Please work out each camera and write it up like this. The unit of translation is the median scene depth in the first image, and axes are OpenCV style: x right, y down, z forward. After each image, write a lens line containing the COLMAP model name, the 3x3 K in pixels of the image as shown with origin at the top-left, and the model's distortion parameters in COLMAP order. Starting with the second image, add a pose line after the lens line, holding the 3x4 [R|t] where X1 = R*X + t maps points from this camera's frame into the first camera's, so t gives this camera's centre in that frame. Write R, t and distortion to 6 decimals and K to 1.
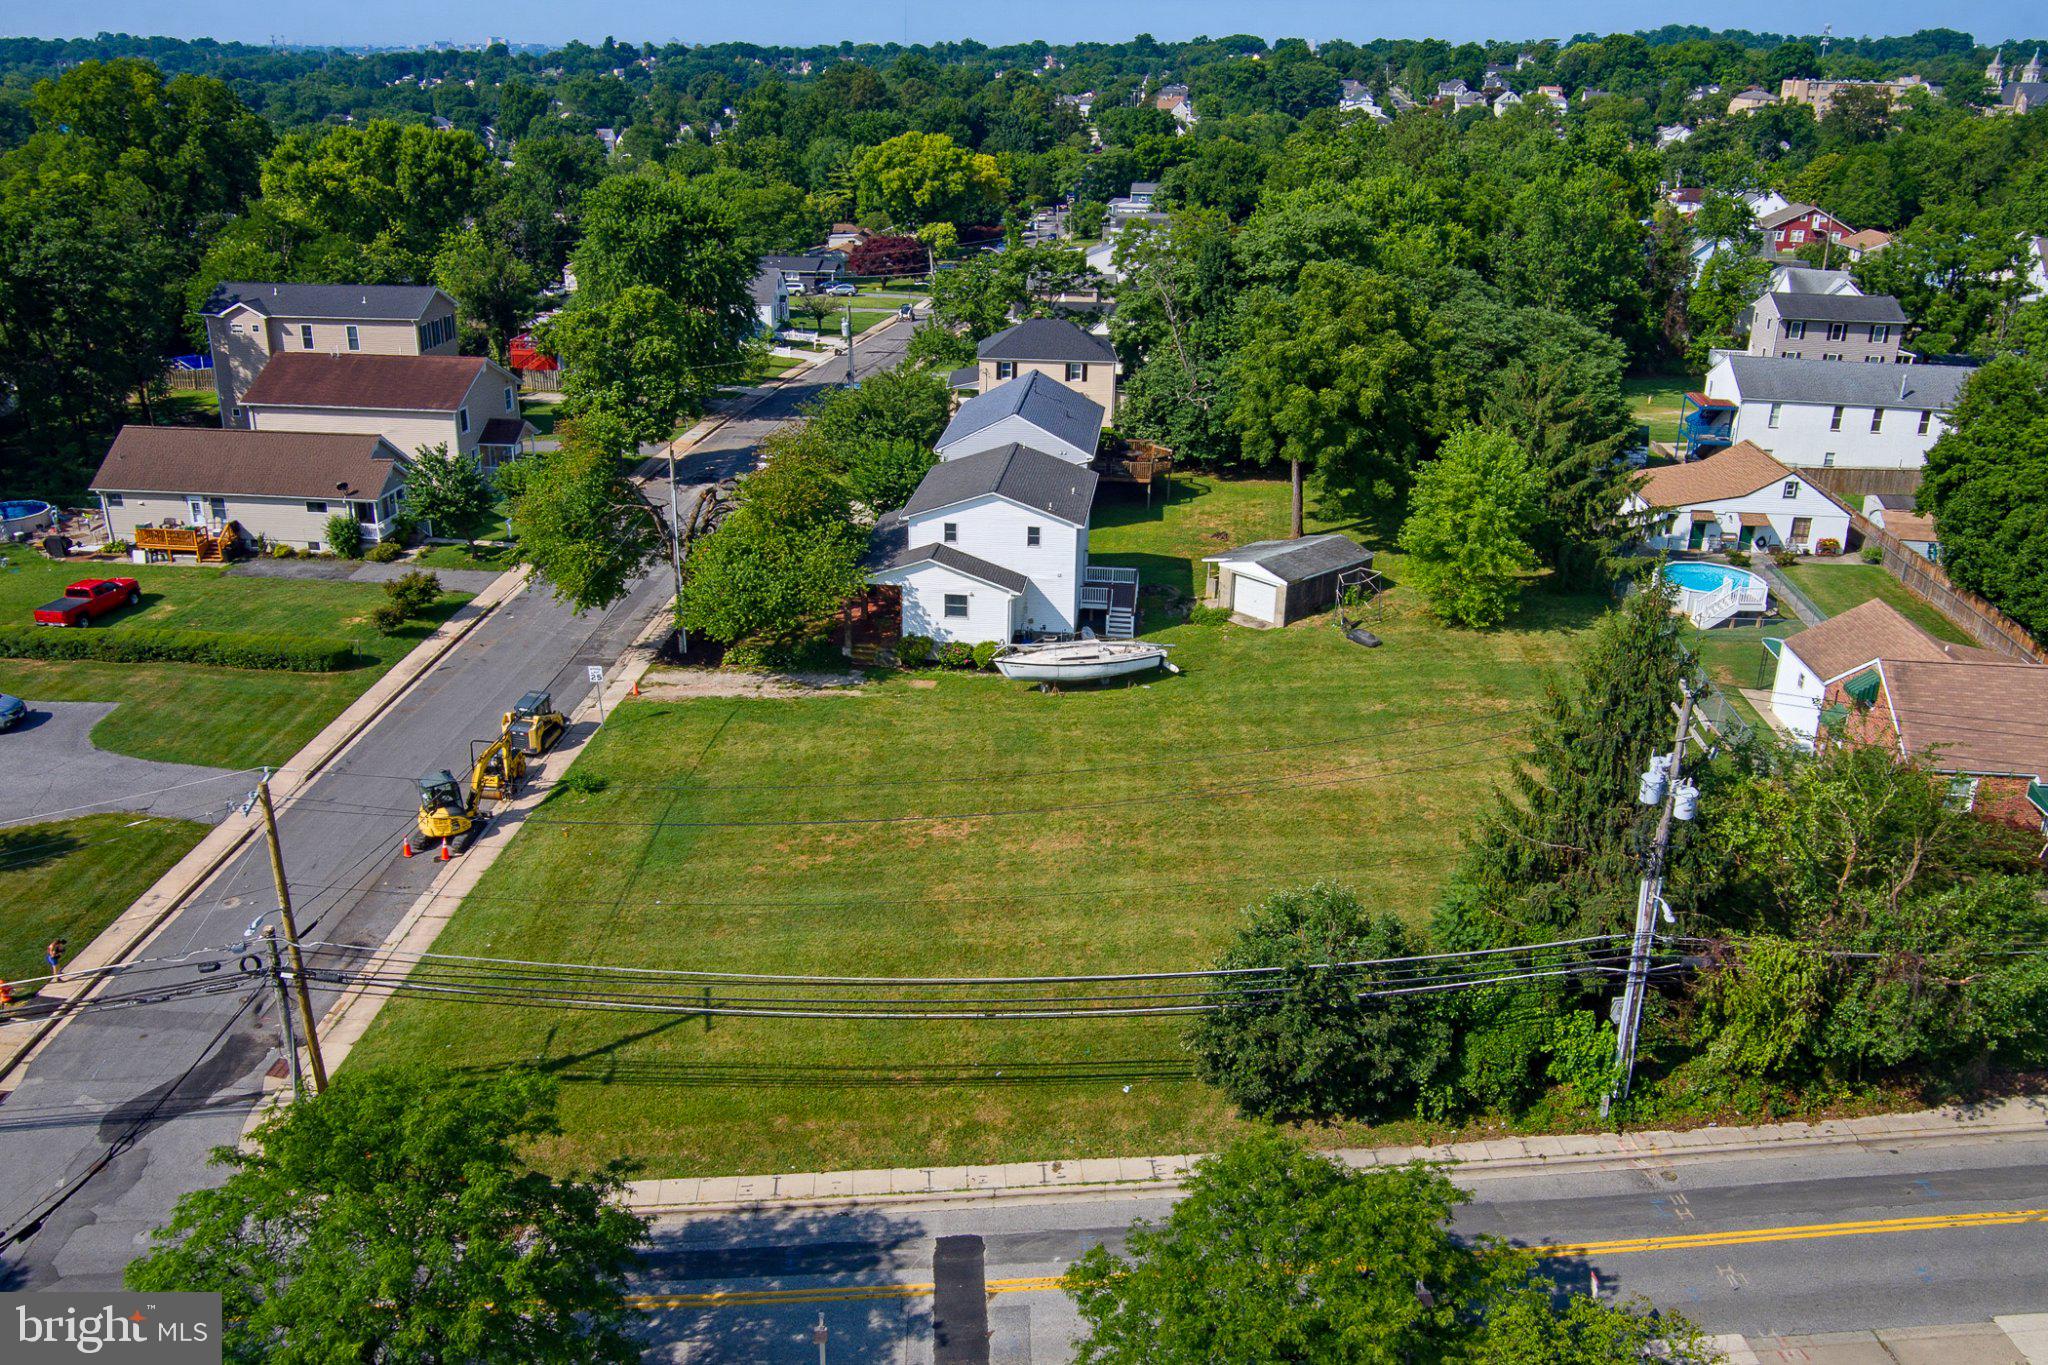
lens RADIAL K [[1614.4, 0, 1024.9], [0, 1614.4, 680.4], [0, 0, 1]] dist [-0.077267, 0.044016]
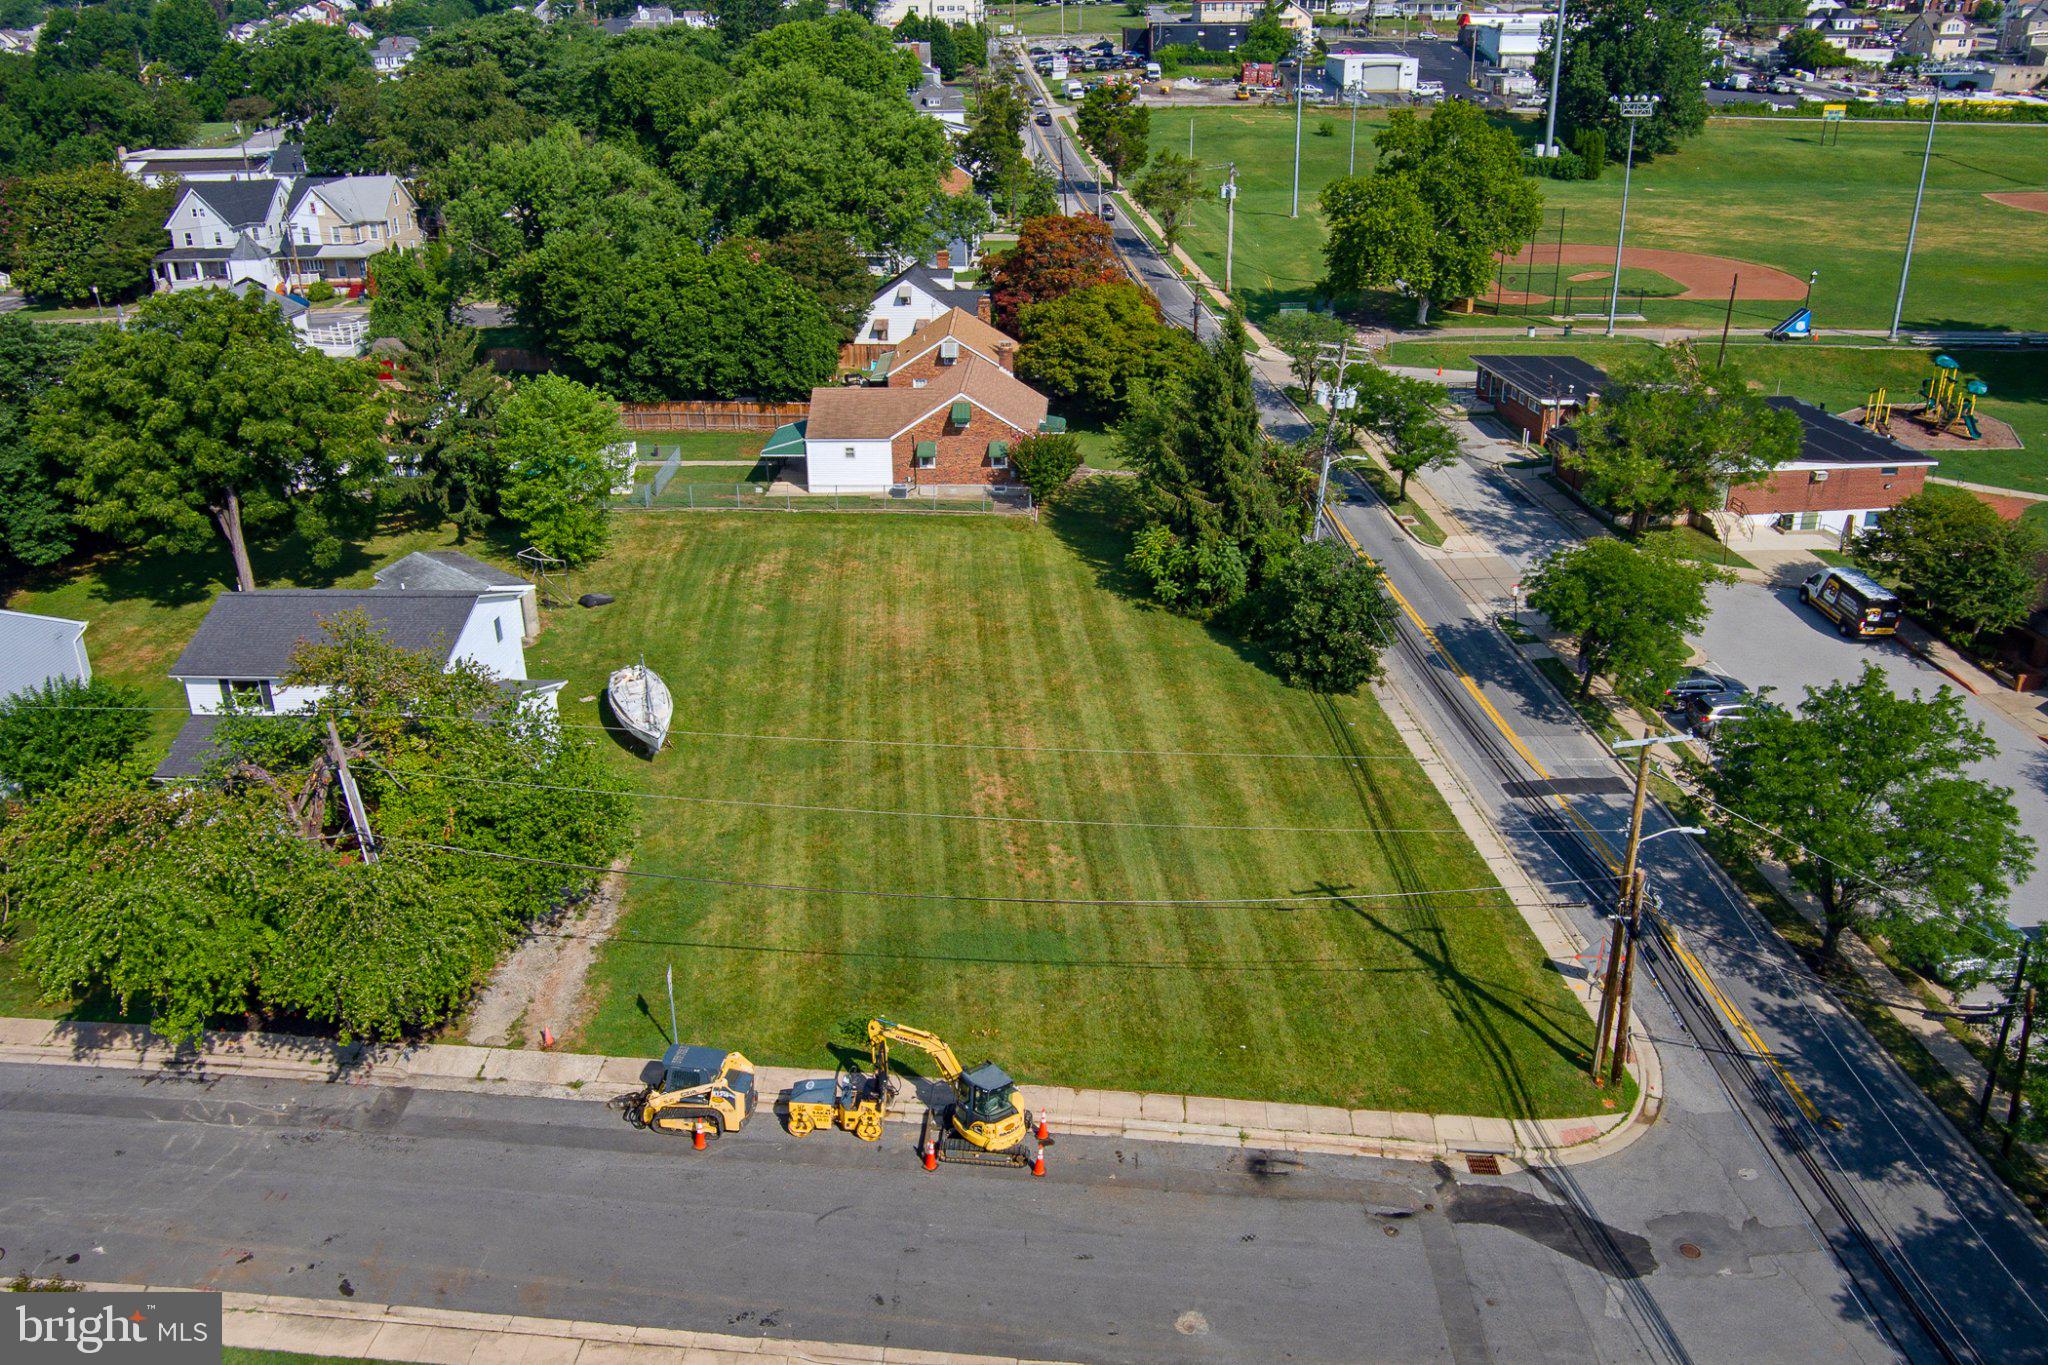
lens RADIAL K [[1614.4, 0, 1023.7], [0, 1614.4, 677.4], [0, 0, 1]] dist [-0.077267, 0.044016]
pose [[-0.050320, -0.409205, 0.911054, -0.790403], [0.378942, 0.836175, 0.396503, -0.302763], [-0.924051, 0.365188, 0.112988, 0.702093]]
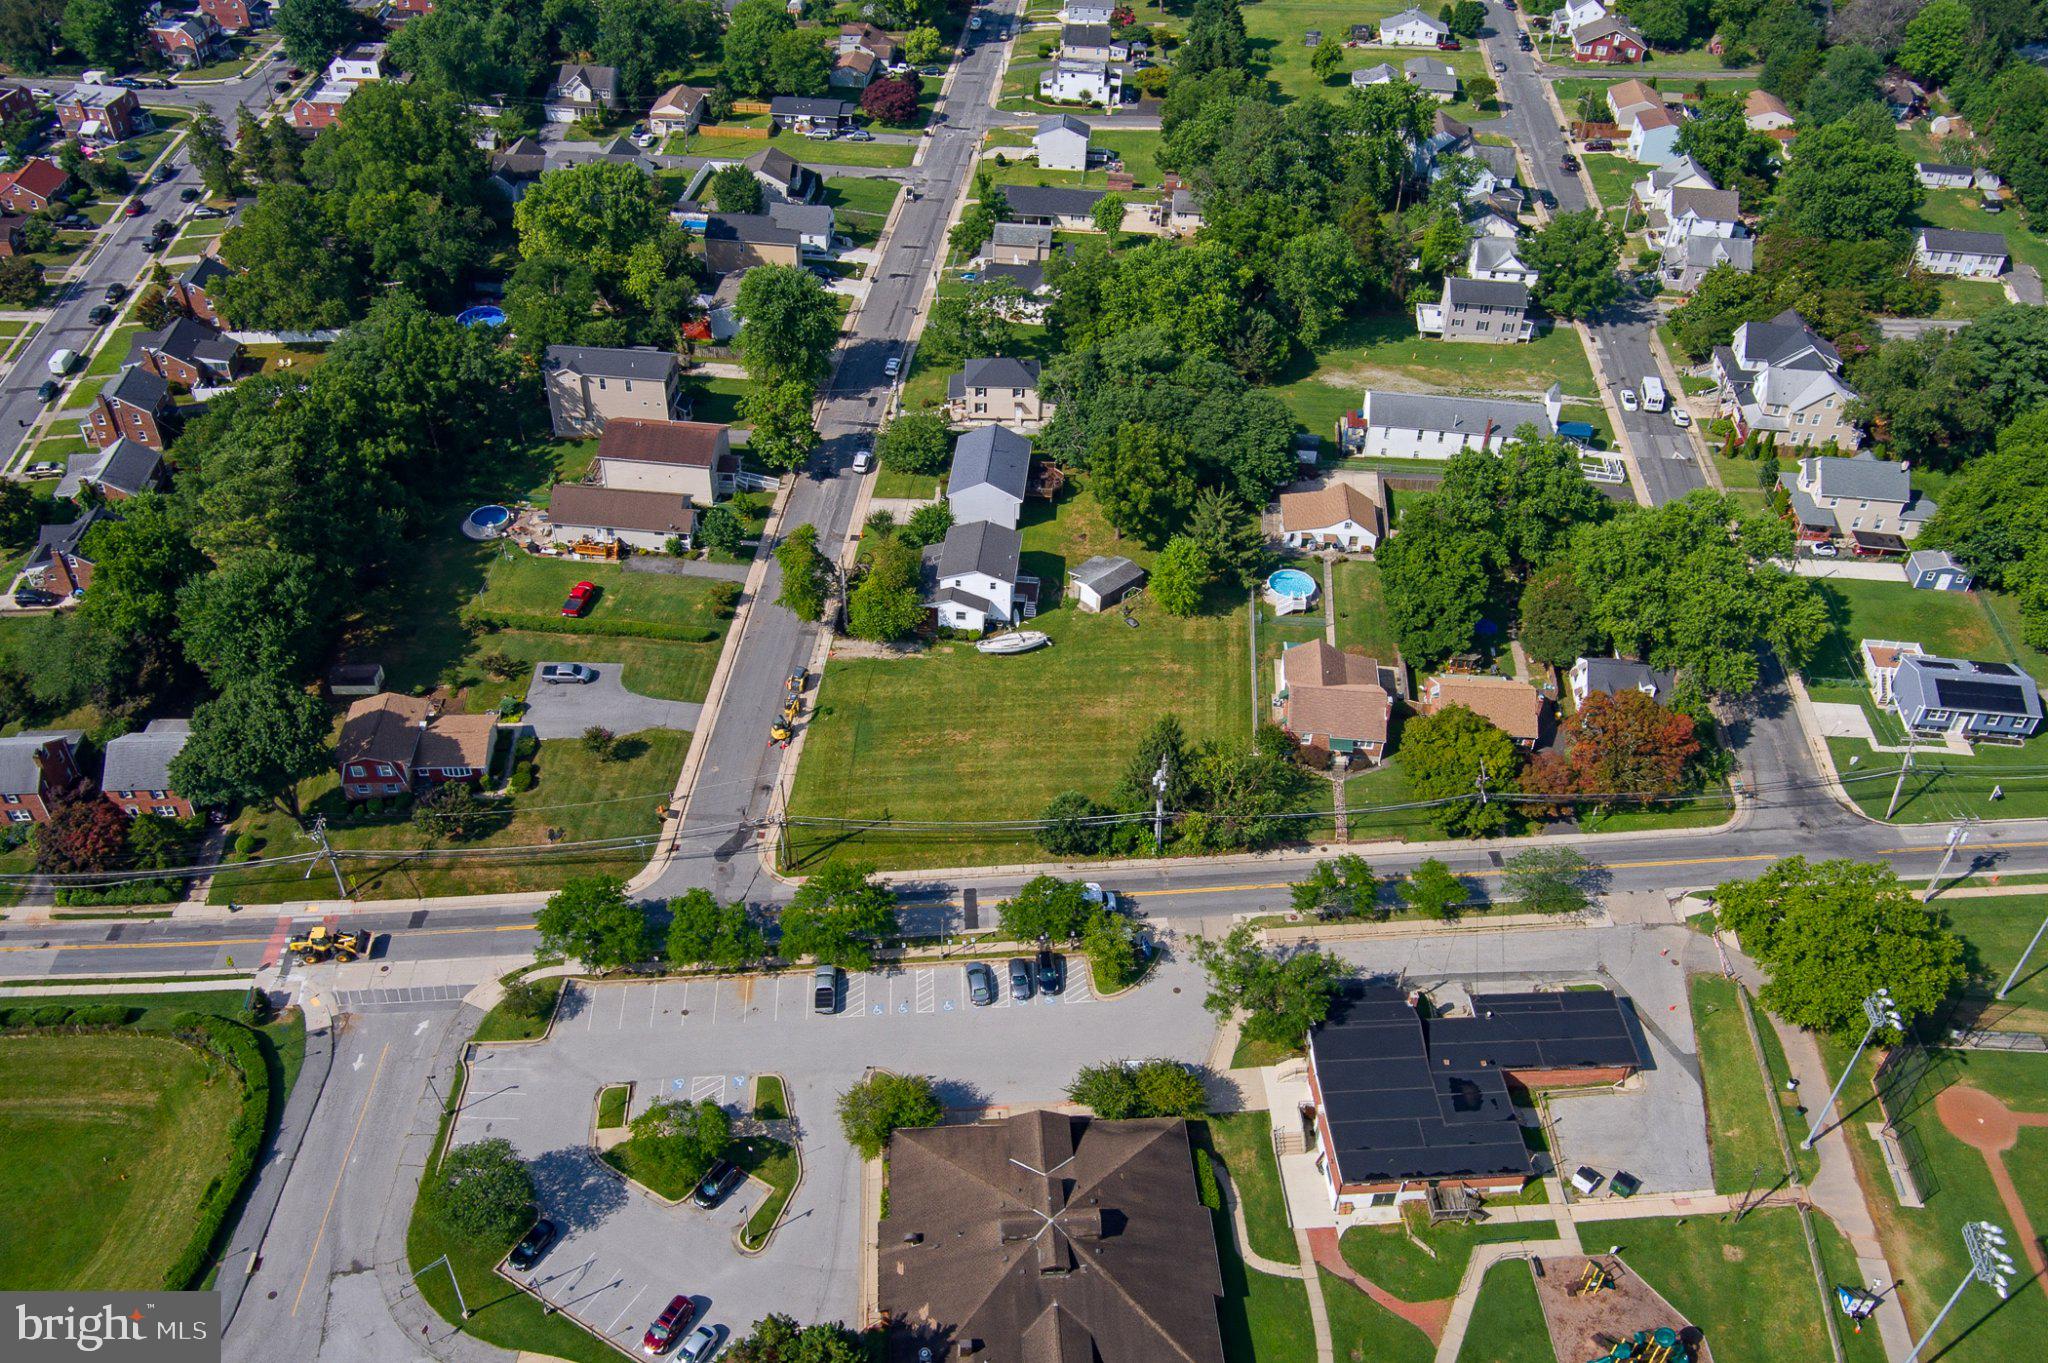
lens RADIAL K [[1697.3, 0, 1027.3], [0, 1697.3, 670.2], [0, 0, 1]] dist [-0.056104, 0.036443]
pose [[0.999854, 0.001128, 0.017062, 0.014406], [-0.006429, 0.949421, 0.313939, -0.797289], [-0.015845, -0.314003, 0.949290, -1.500452]]
